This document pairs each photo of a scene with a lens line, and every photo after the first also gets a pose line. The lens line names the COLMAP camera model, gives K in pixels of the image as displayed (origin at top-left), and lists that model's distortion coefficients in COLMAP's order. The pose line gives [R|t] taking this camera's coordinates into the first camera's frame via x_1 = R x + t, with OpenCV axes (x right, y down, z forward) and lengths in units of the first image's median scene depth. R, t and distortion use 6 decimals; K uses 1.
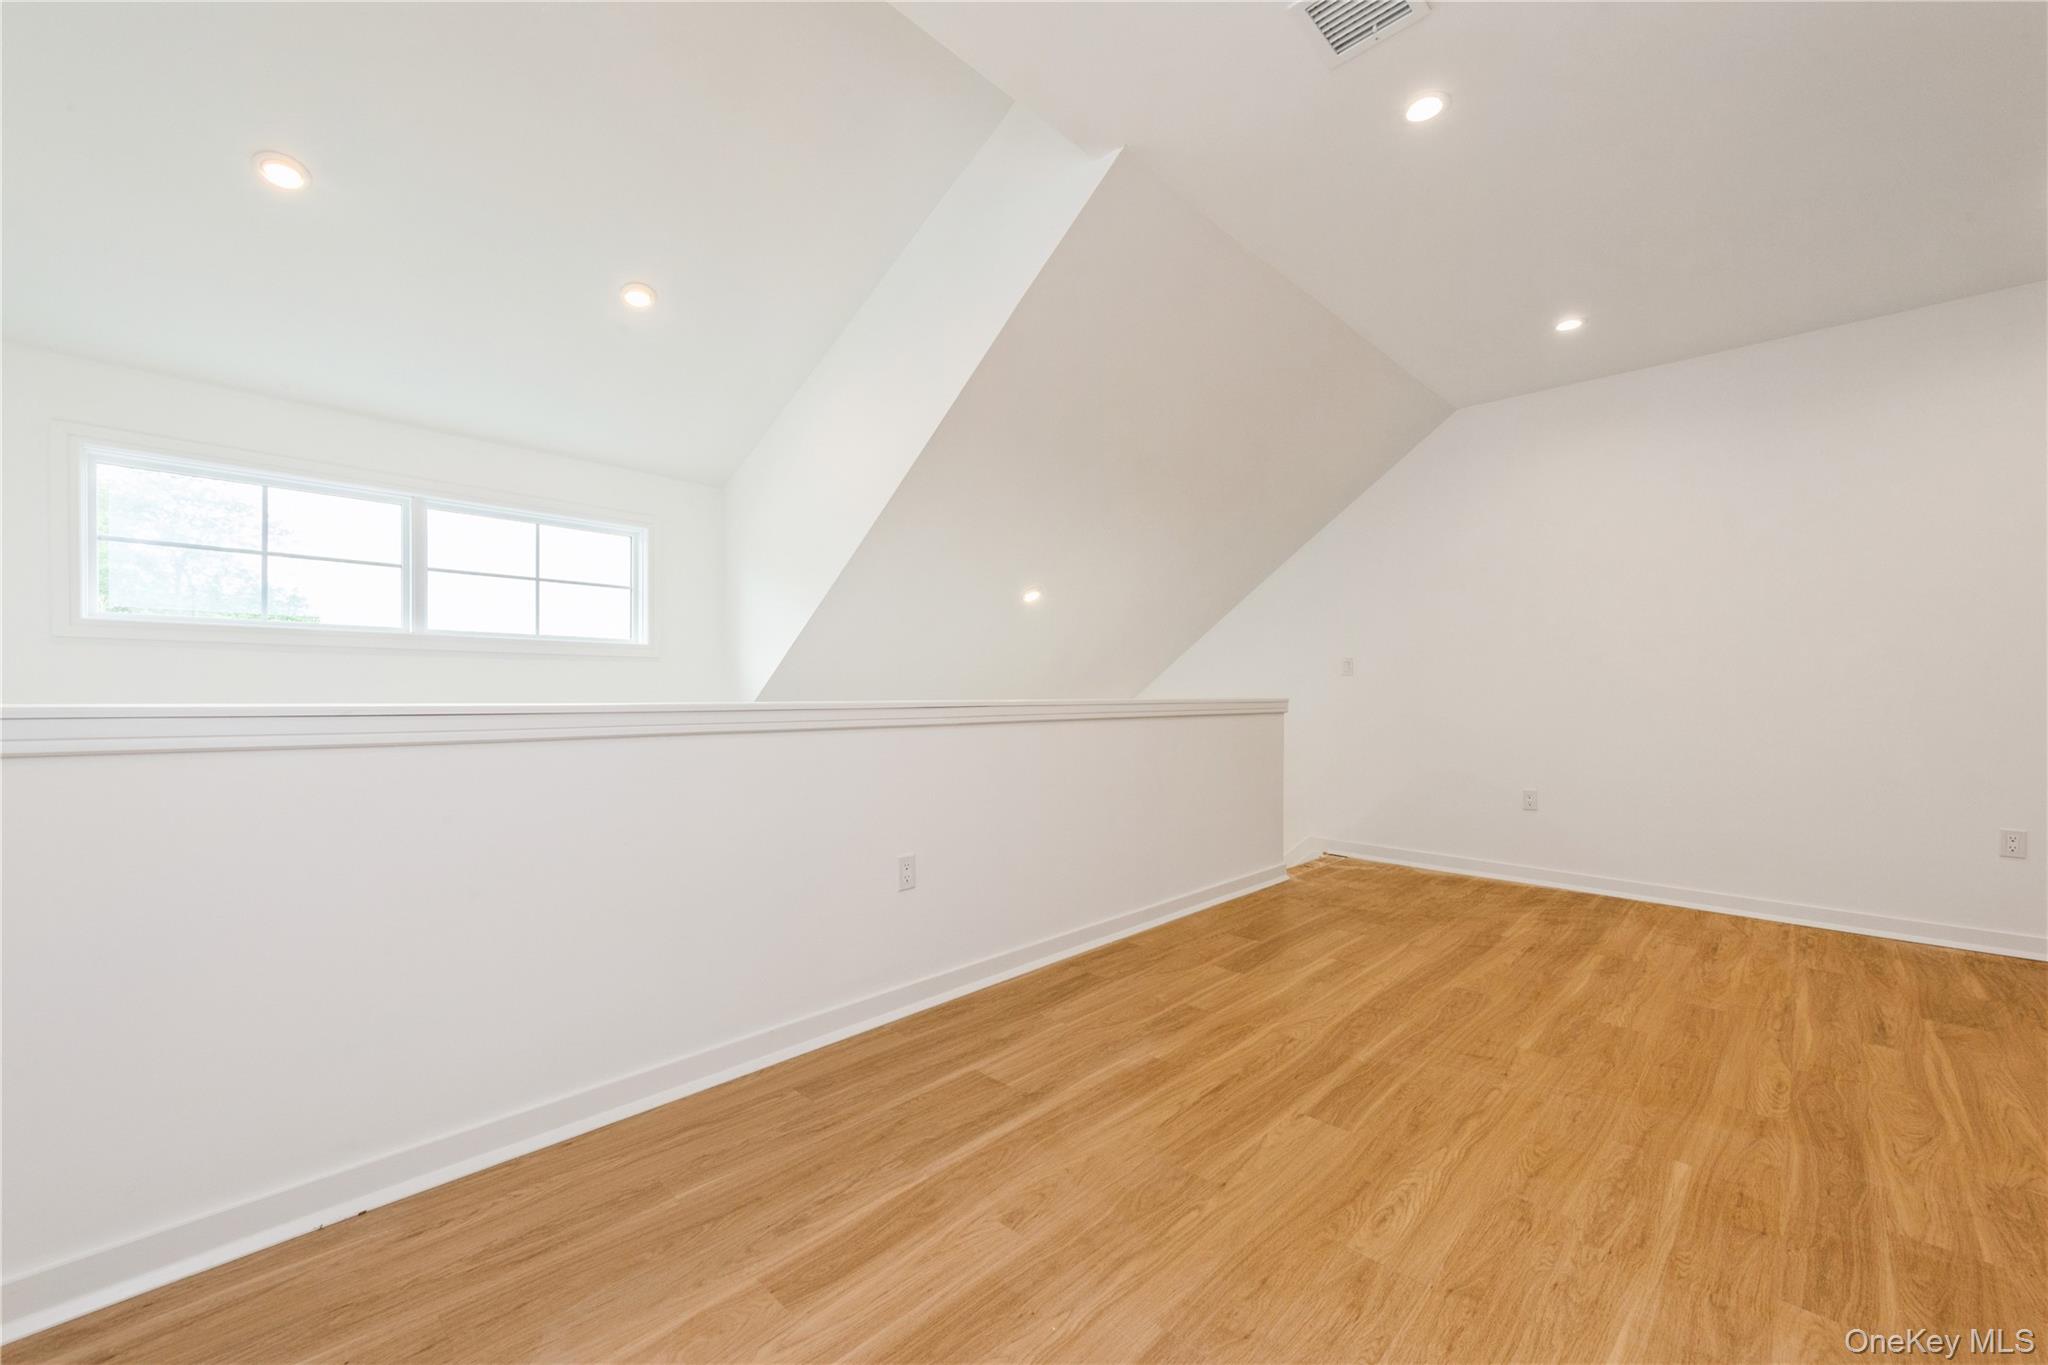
lens RADIAL K [[820.8, 0, 1022.4], [0, 820.8, 684.9], [0, 0, 1]] dist [0.015804, -0.001096]
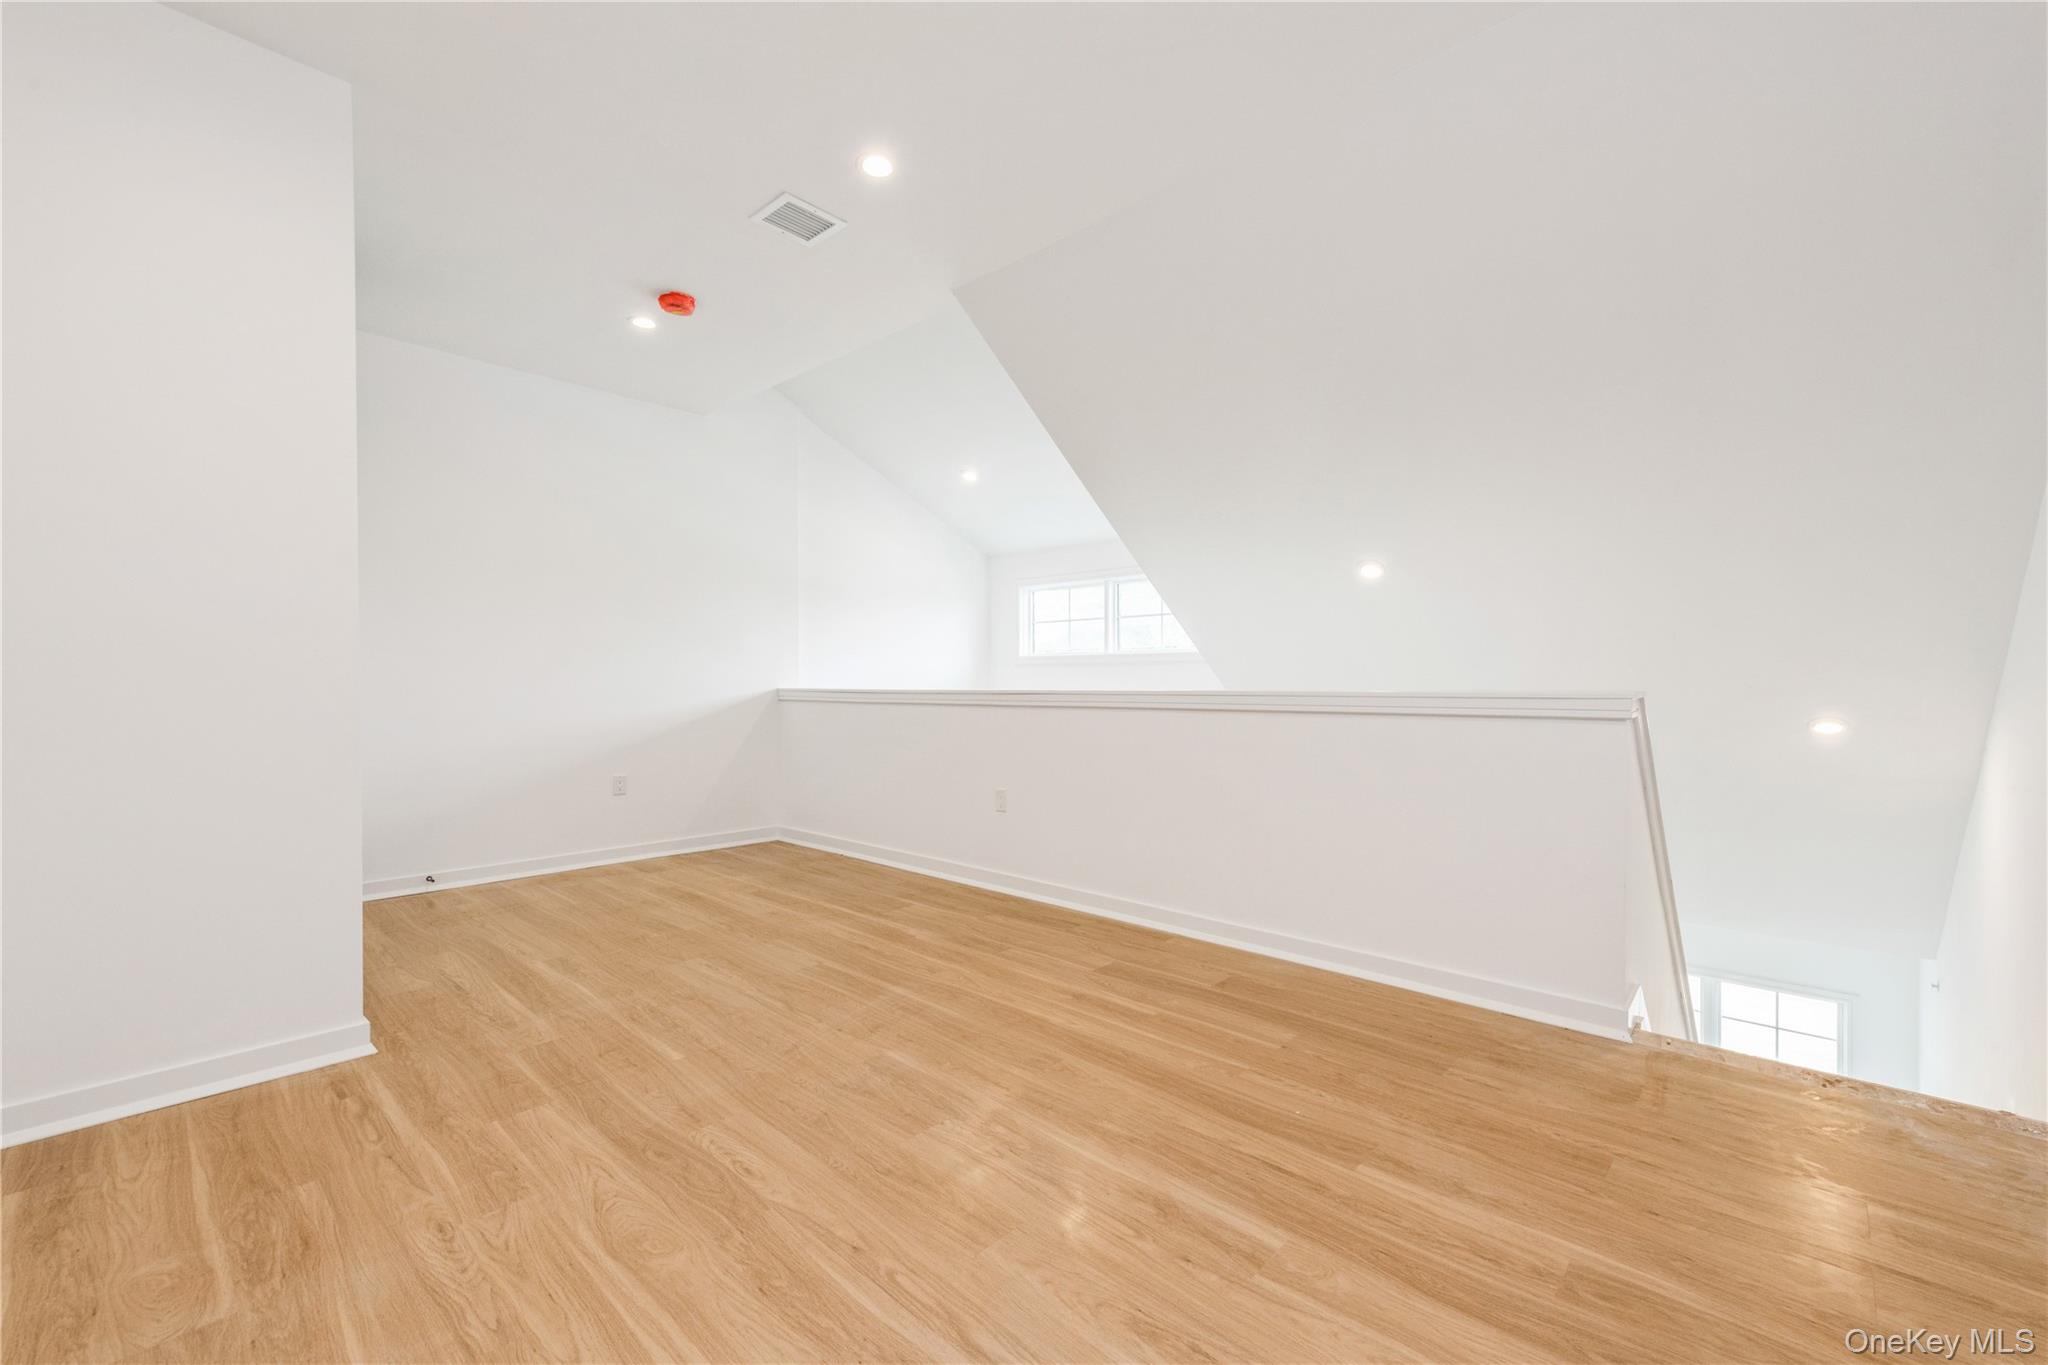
lens RADIAL K [[820.8, 0, 1023.3], [0, 820.8, 687.6], [0, 0, 1]] dist [0.015804, -0.001096]
pose [[0.010489, -0.003200, -0.999940, 1.577194], [0.003192, 0.999990, -0.003167, 0.029913], [0.999940, -0.003158, 0.010499, 1.171075]]
